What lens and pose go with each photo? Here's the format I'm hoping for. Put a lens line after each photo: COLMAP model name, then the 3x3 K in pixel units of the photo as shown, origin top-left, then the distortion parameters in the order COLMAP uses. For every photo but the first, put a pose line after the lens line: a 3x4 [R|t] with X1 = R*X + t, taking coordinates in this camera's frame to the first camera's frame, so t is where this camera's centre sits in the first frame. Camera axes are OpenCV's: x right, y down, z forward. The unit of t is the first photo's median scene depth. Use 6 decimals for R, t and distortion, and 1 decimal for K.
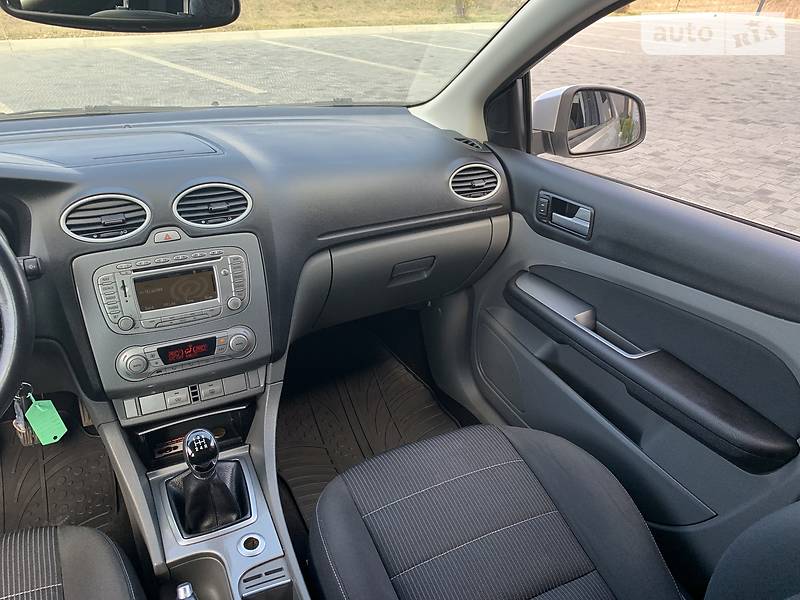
lens RADIAL K [[612.8, 0, 401.3], [0, 612.8, 299.1], [0, 0, 1]] dist [0.021699, -0.015645]
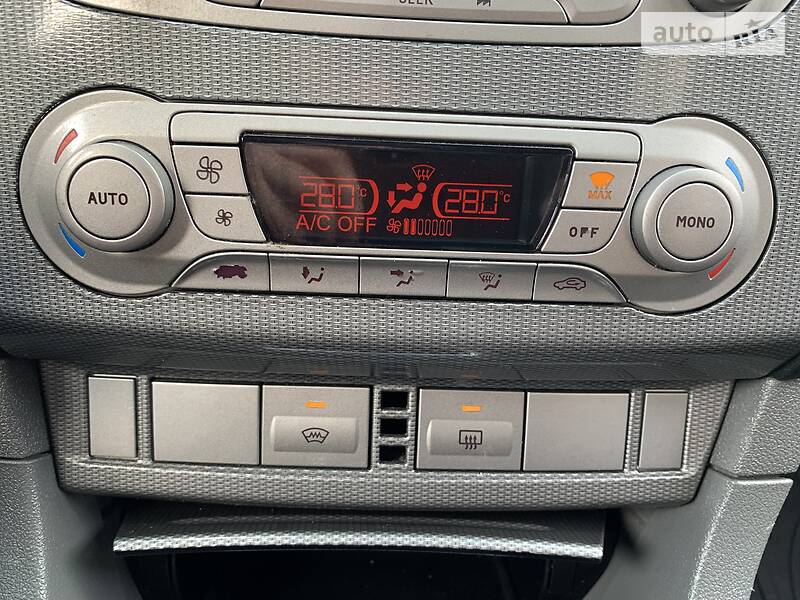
lens RADIAL K [[612.8, 0, 399.9], [0, 612.8, 299.4], [0, 0, 1]] dist [0.021699, -0.015645]
pose [[0.903786, 0.219155, -0.367618, -0.281868], [-0.221026, 0.974543, 0.037581, 0.108262], [0.366496, 0.047288, 0.929217, 0.850553]]
